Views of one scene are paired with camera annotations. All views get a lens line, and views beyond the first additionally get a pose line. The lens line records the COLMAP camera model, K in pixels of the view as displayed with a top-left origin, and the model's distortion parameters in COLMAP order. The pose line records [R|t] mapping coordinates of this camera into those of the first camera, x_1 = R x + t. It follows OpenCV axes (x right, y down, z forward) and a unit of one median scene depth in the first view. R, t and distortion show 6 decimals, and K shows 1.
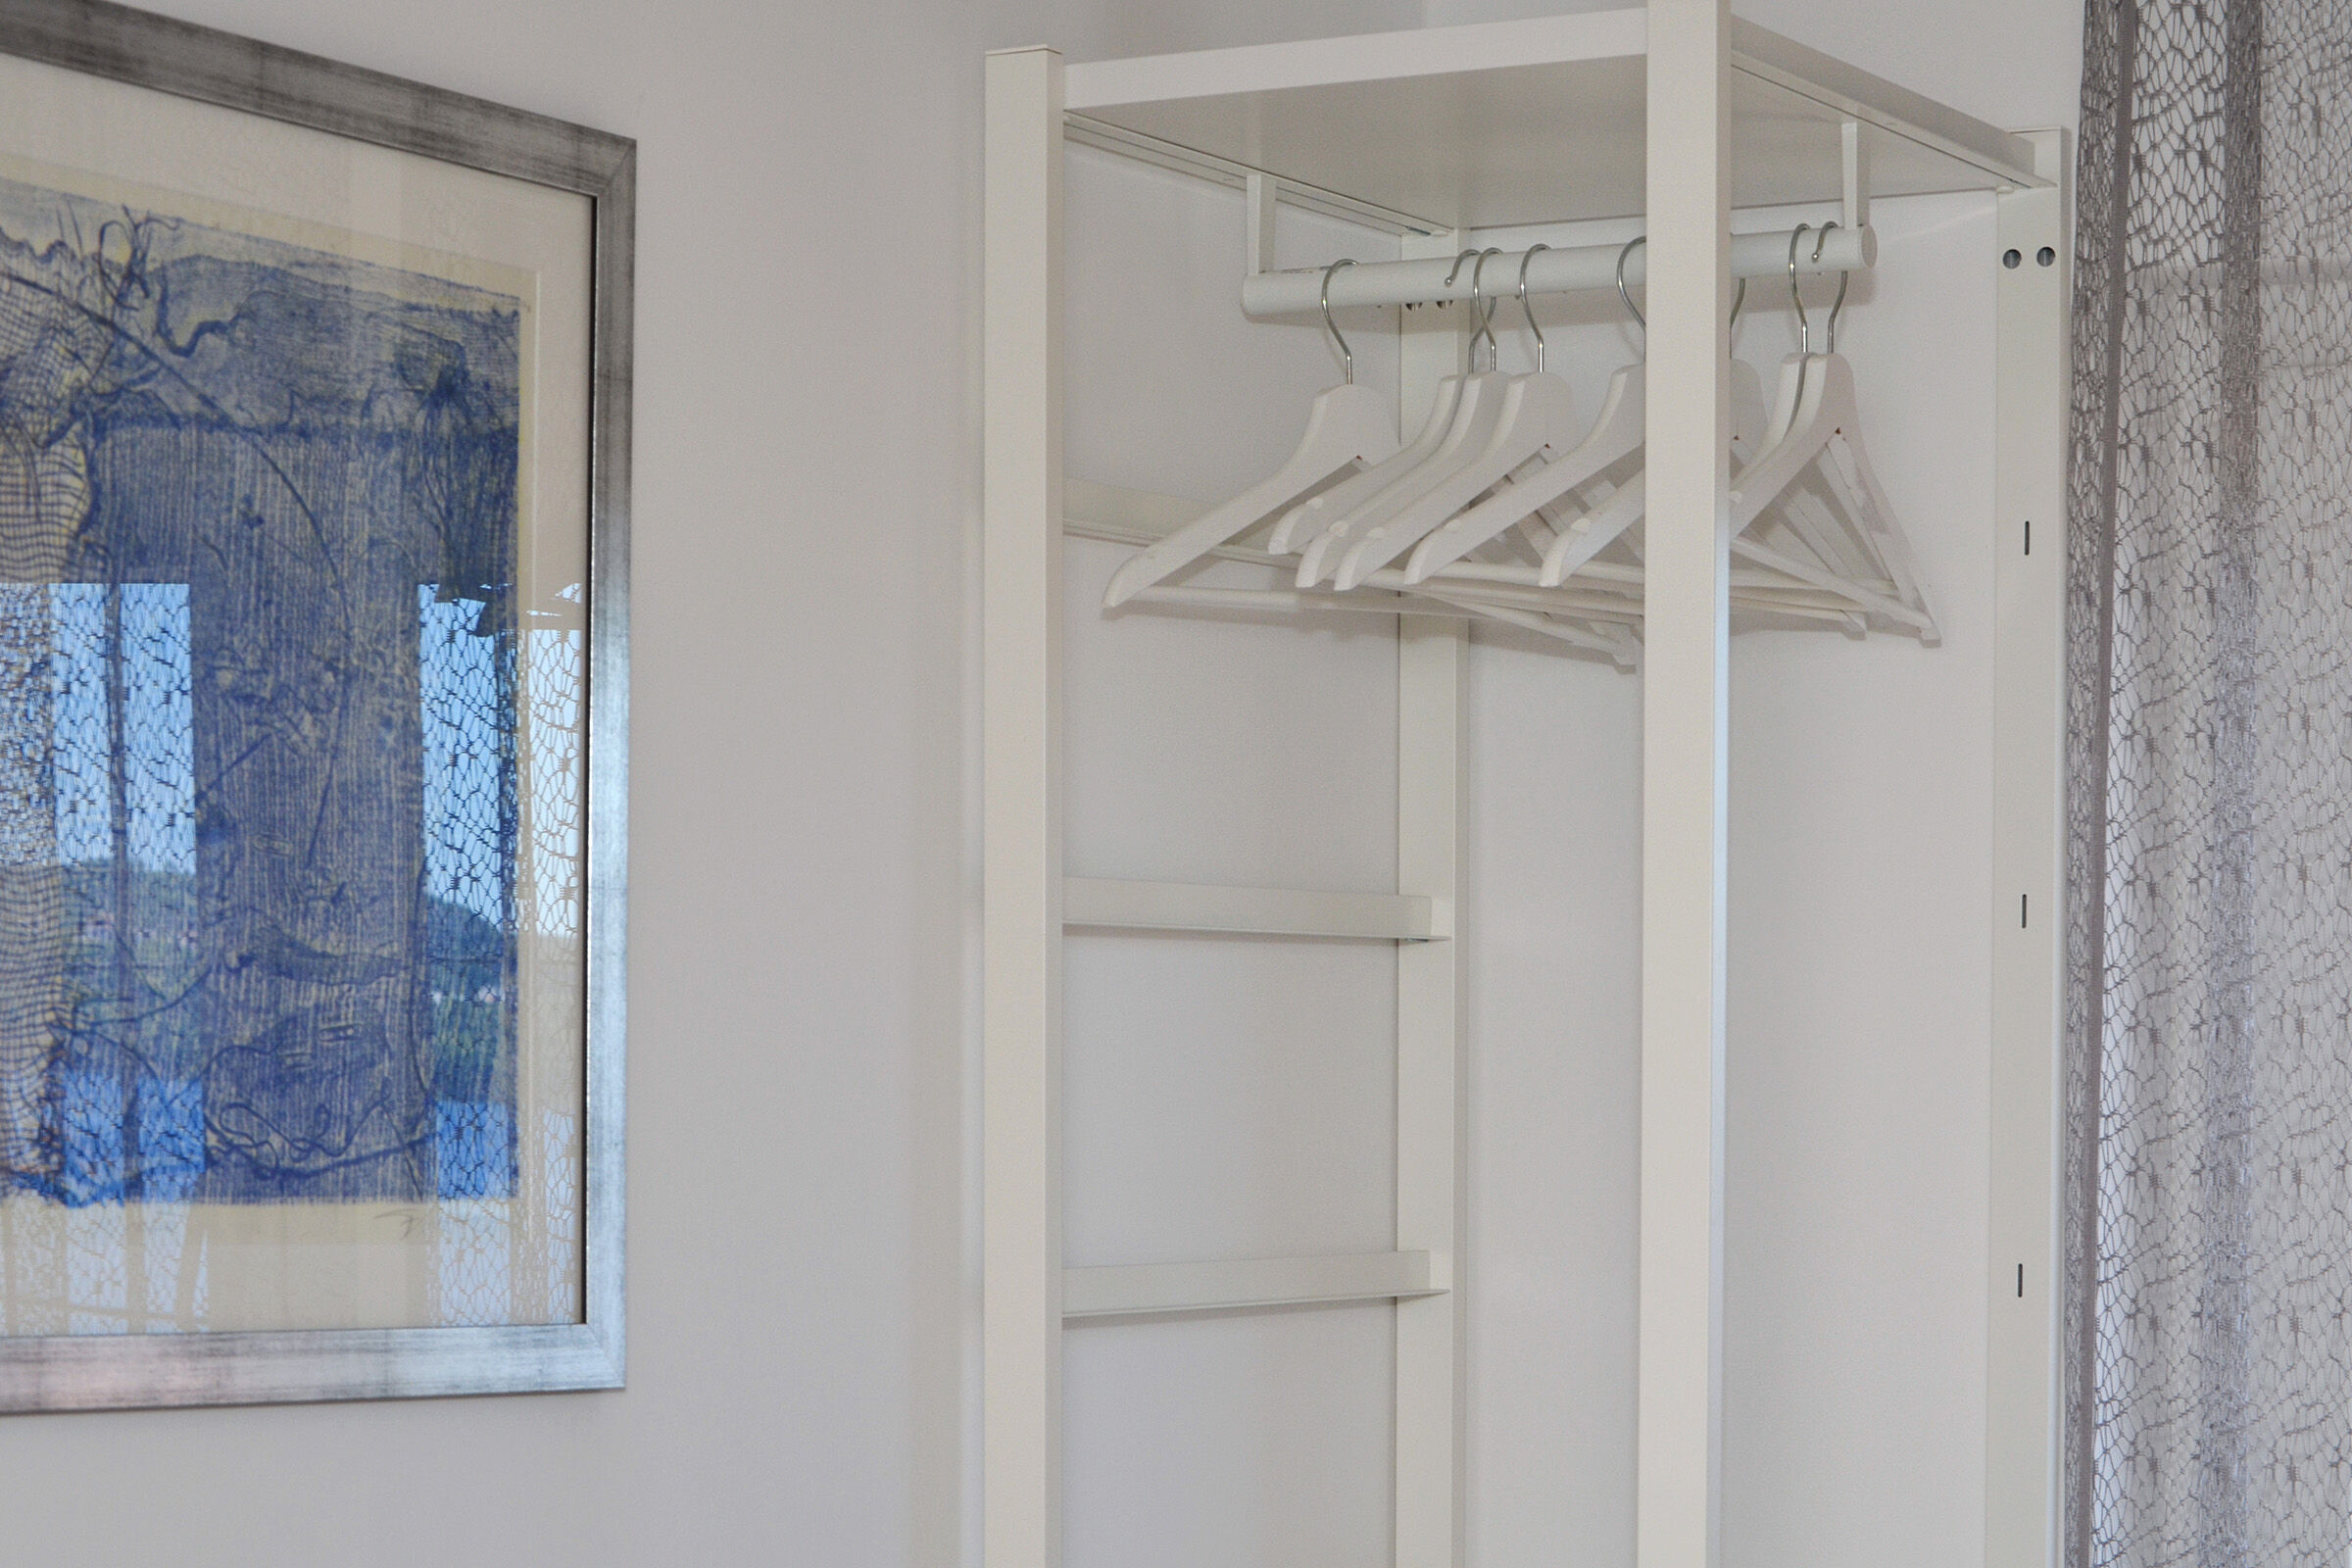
lens RADIAL K [[5967.5, 0, 1176.0], [0, 5967.5, 784.0], [0, 0, 1]] dist [-0.324434, -0.591295]
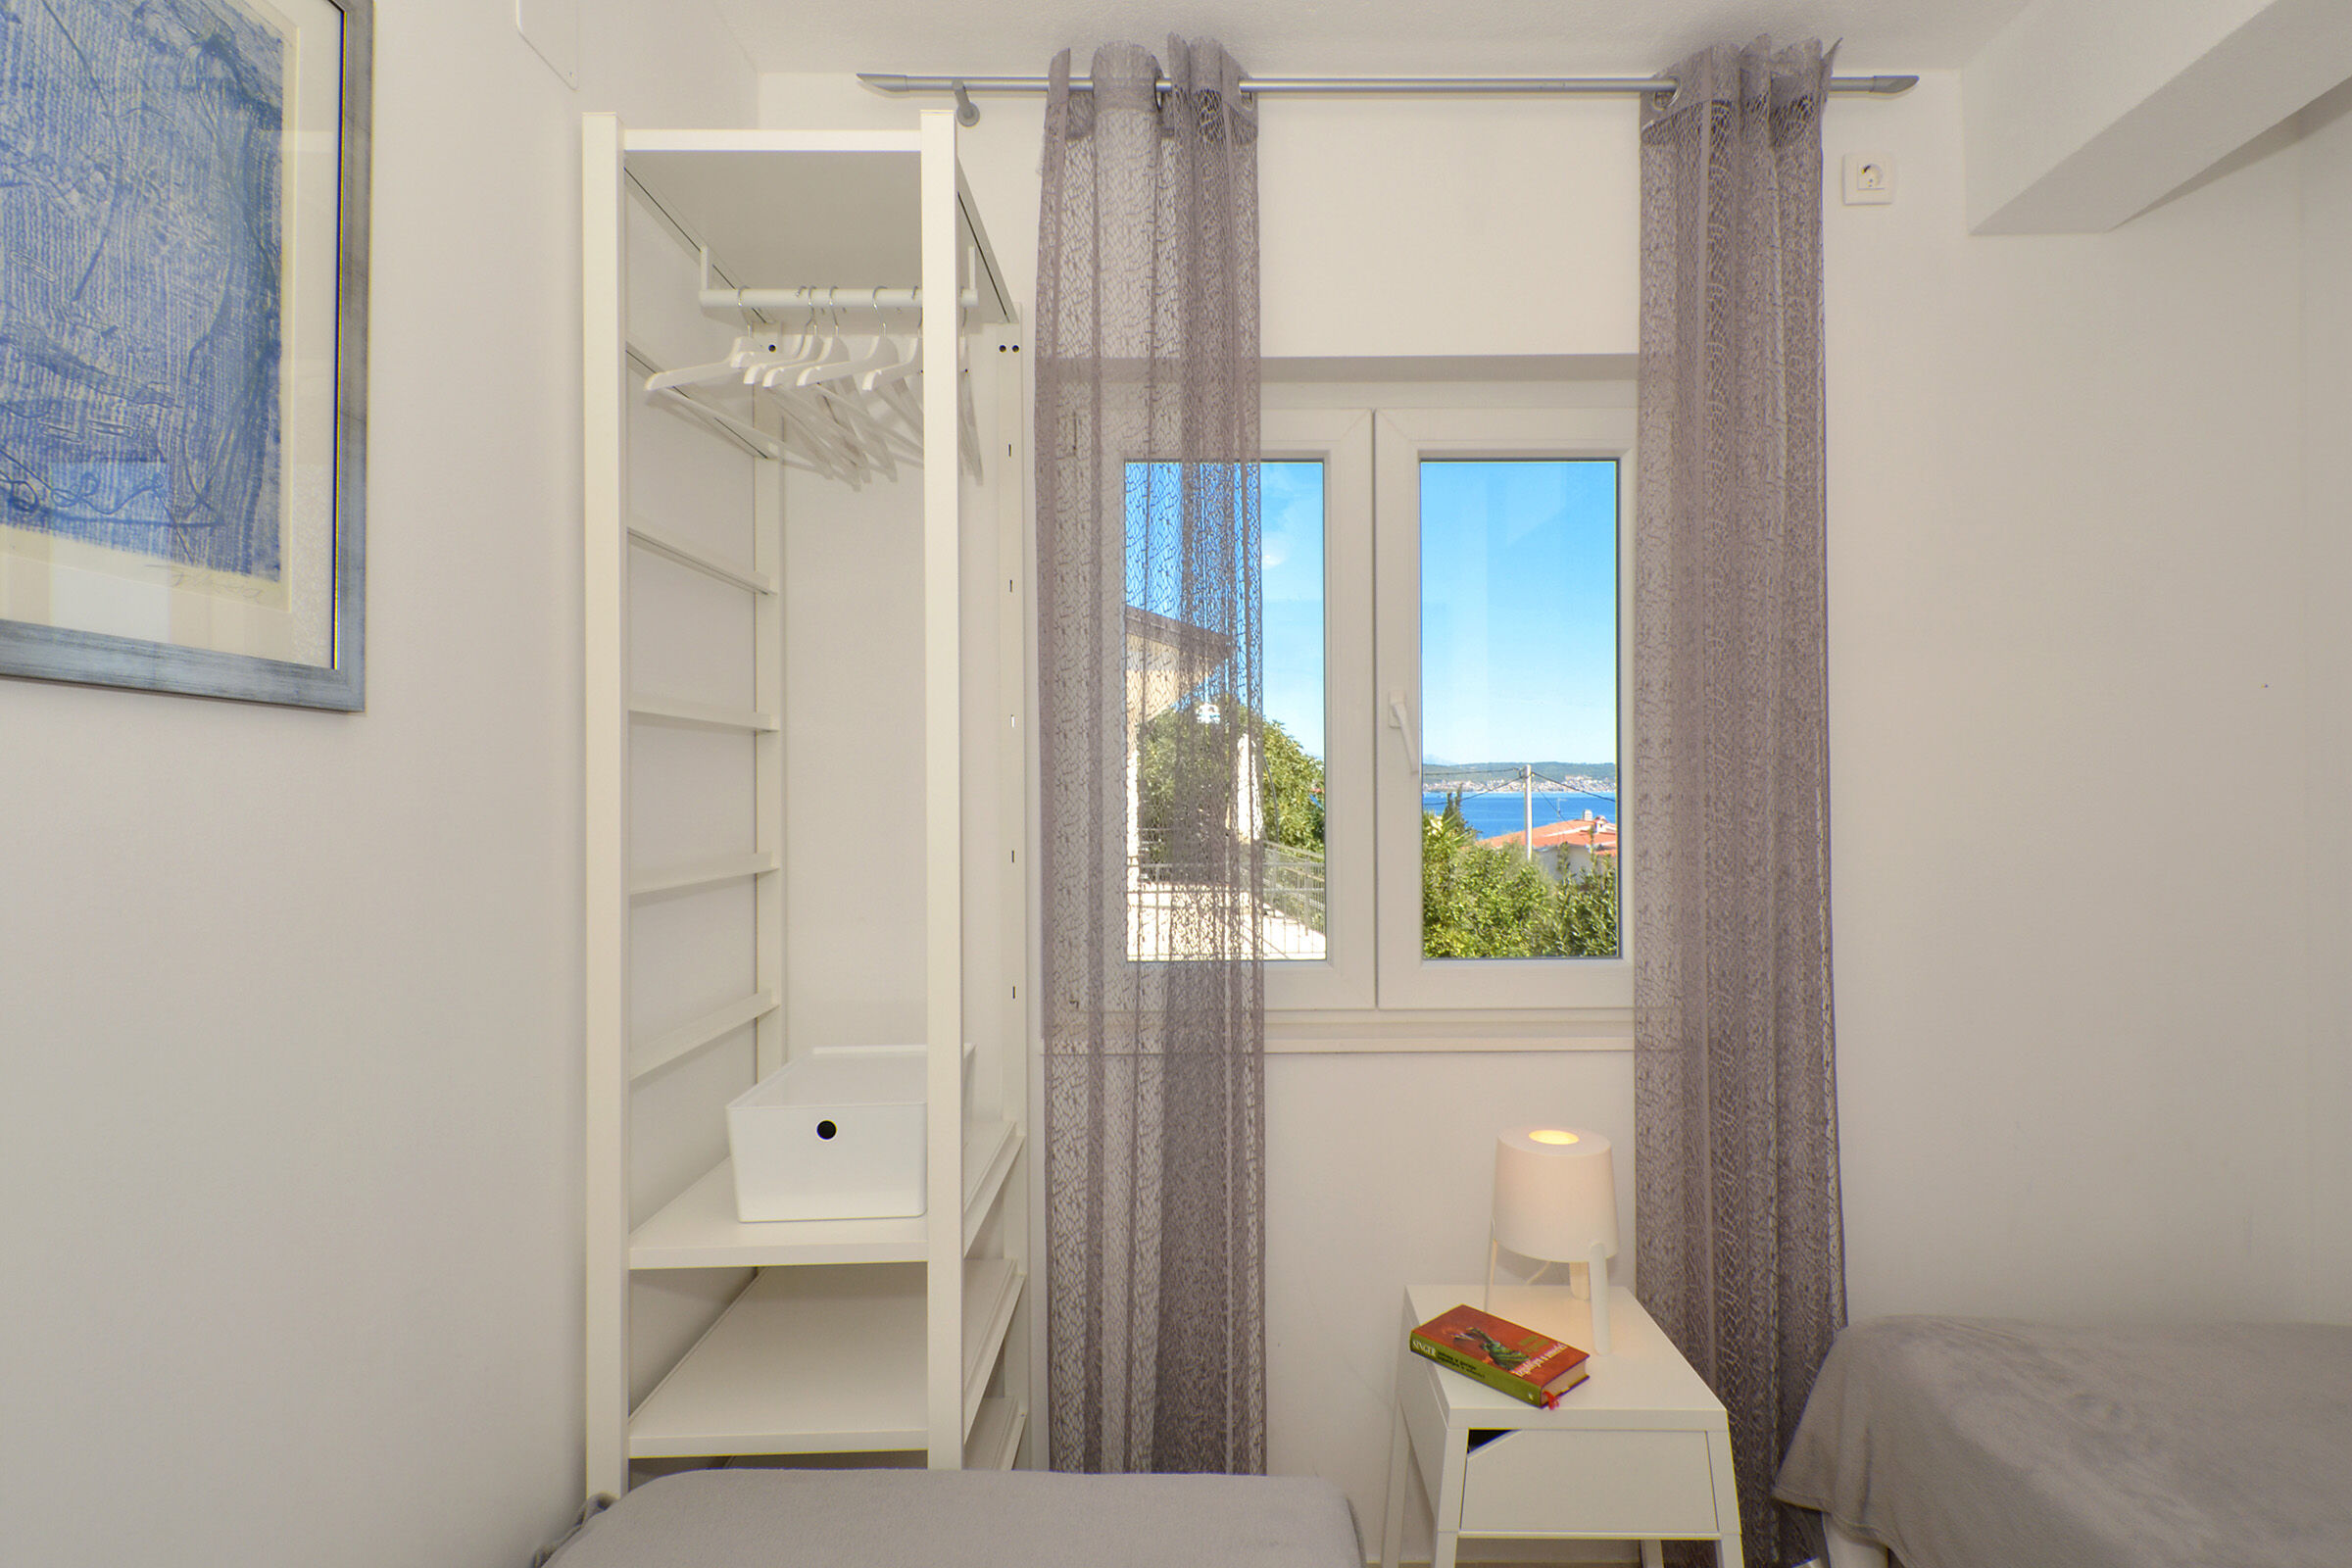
lens RADIAL K [[1165.3, 0, 1182.9], [0, 1165.3, 759.6], [0, 0, 1]] dist [0.003962, -0.001996]
pose [[0.885113, 0.004678, 0.465352, -0.042215], [-0.016411, 0.999641, 0.021166, 0.110974], [-0.465087, -0.026371, 0.884872, 0.622926]]
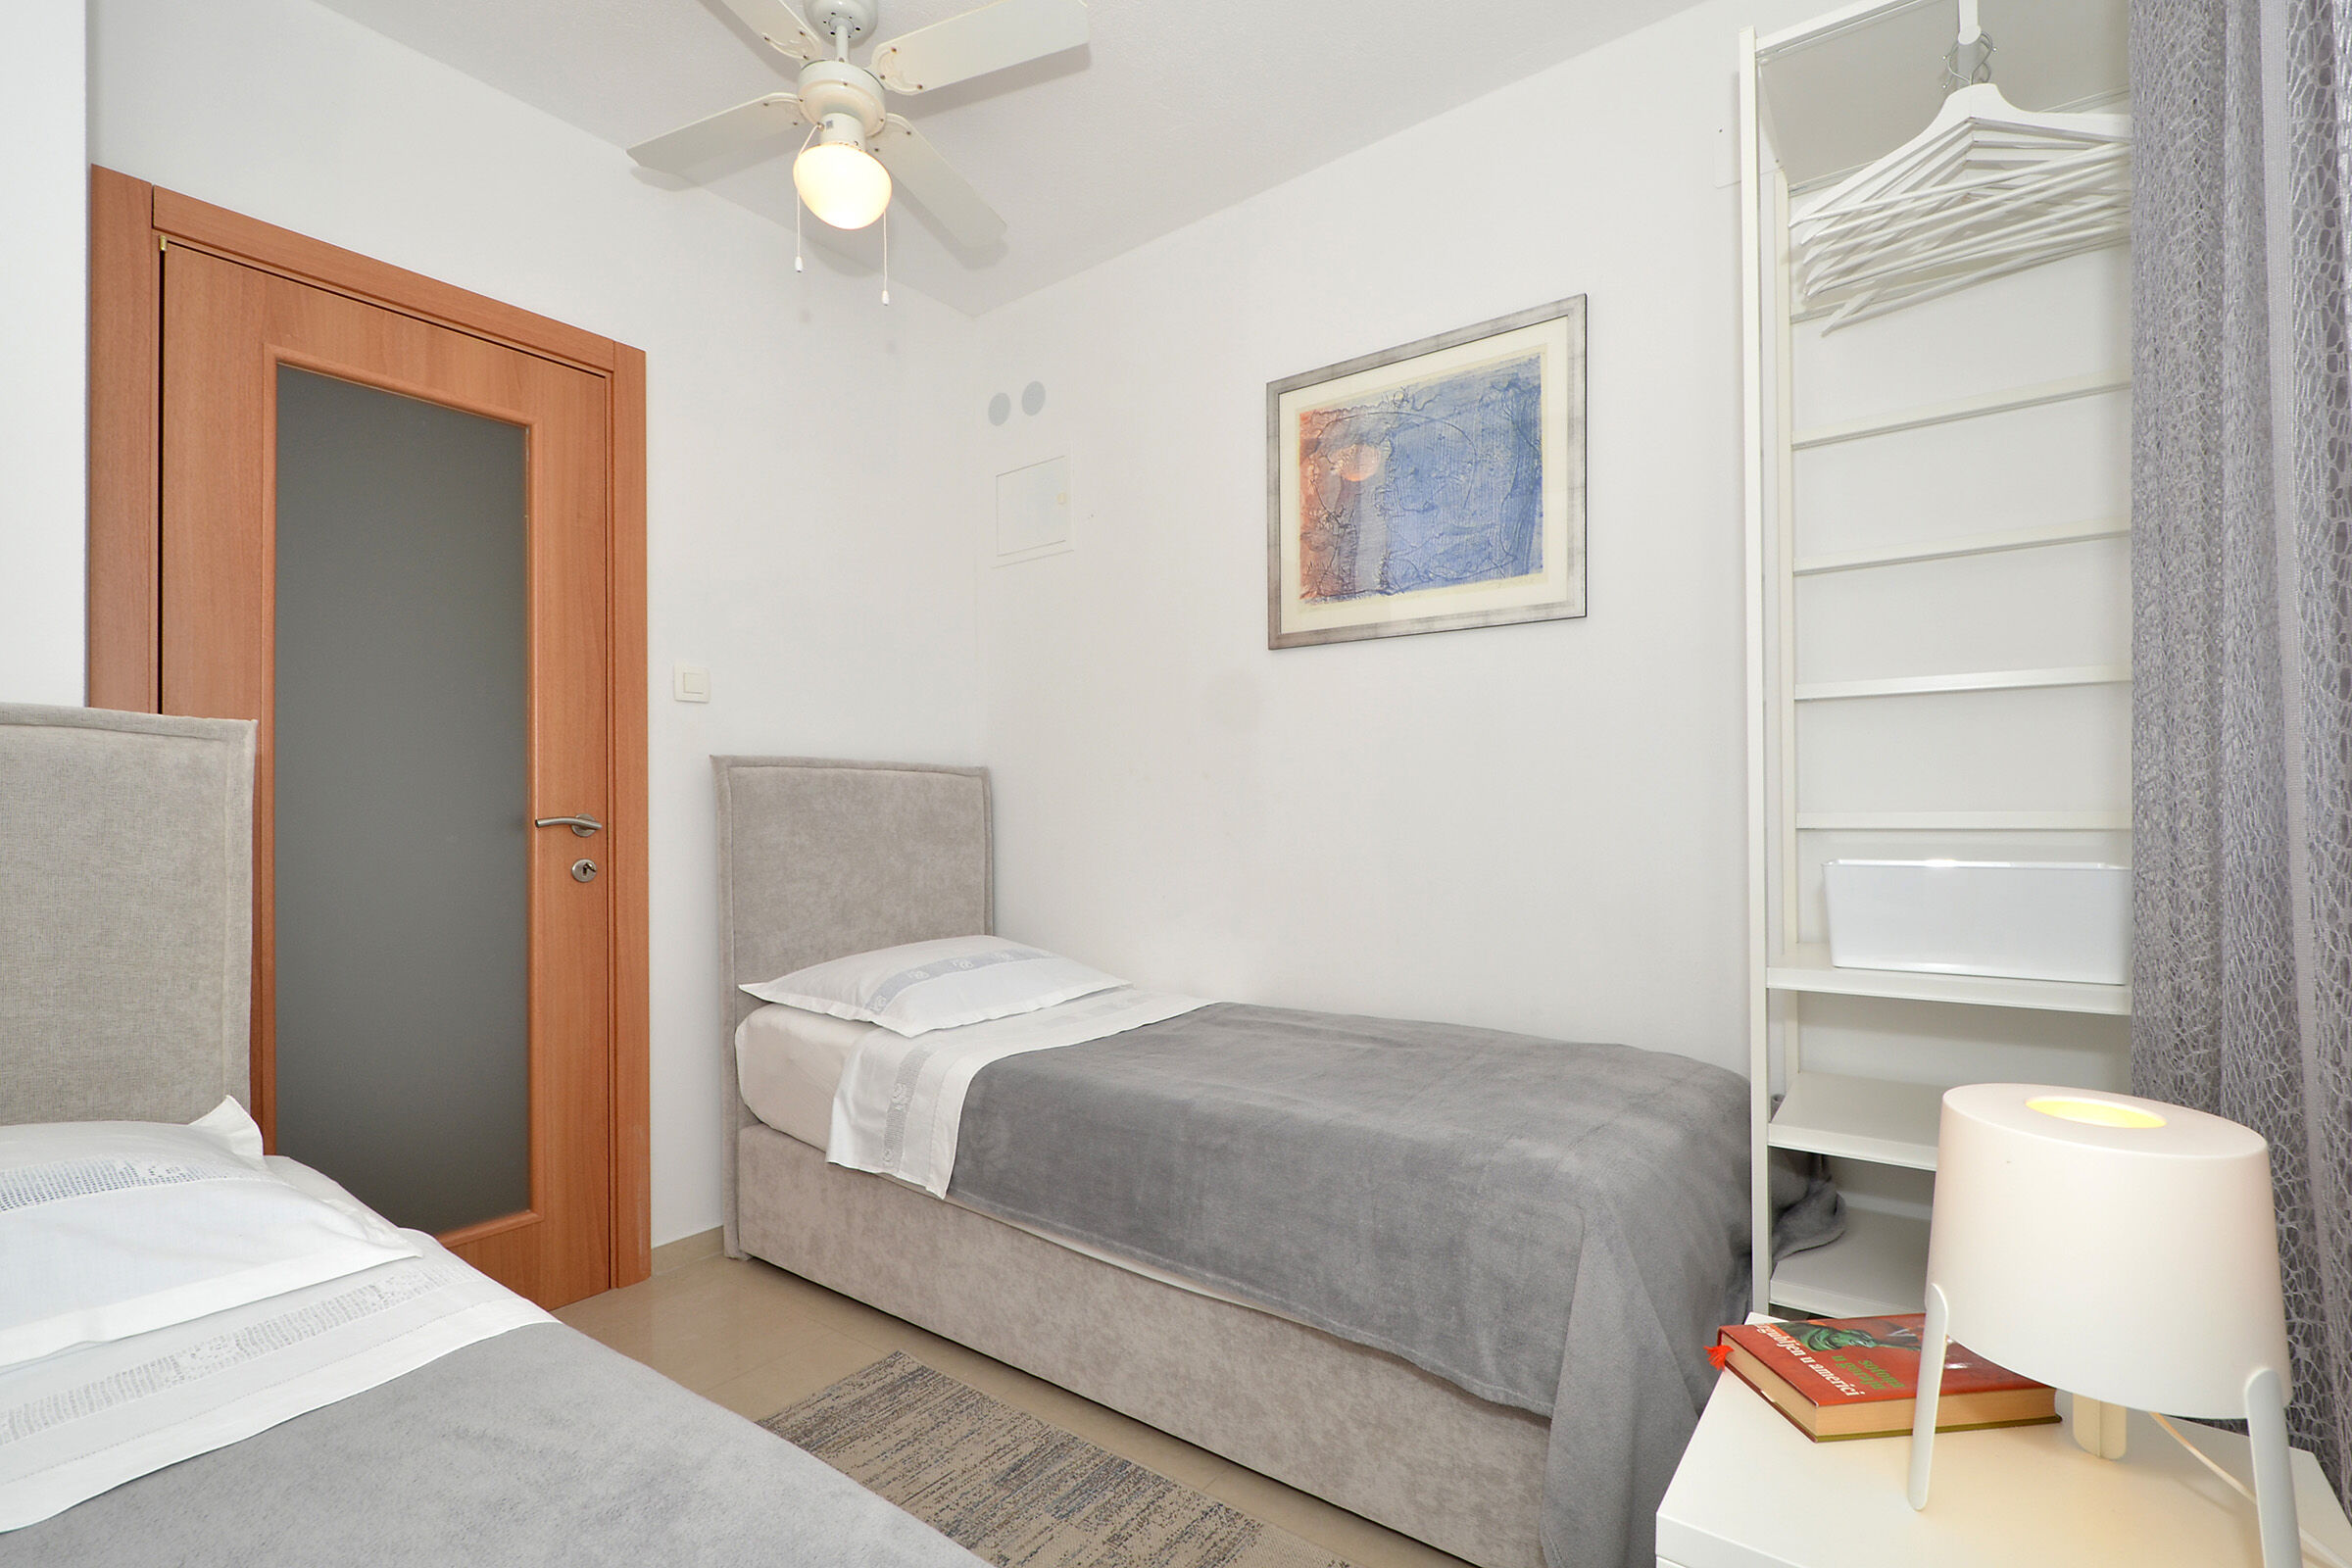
lens RADIAL K [[1080.3, 0, 1176.0], [0, 1080.3, 784.0], [0, 0, 1]] dist [-0.003889, -0.000010]
pose [[-0.163543, -0.028288, -0.986131, 0.674607], [0.052524, 0.997921, -0.037337, 0.235890], [0.985137, -0.057901, -0.161717, 0.894783]]
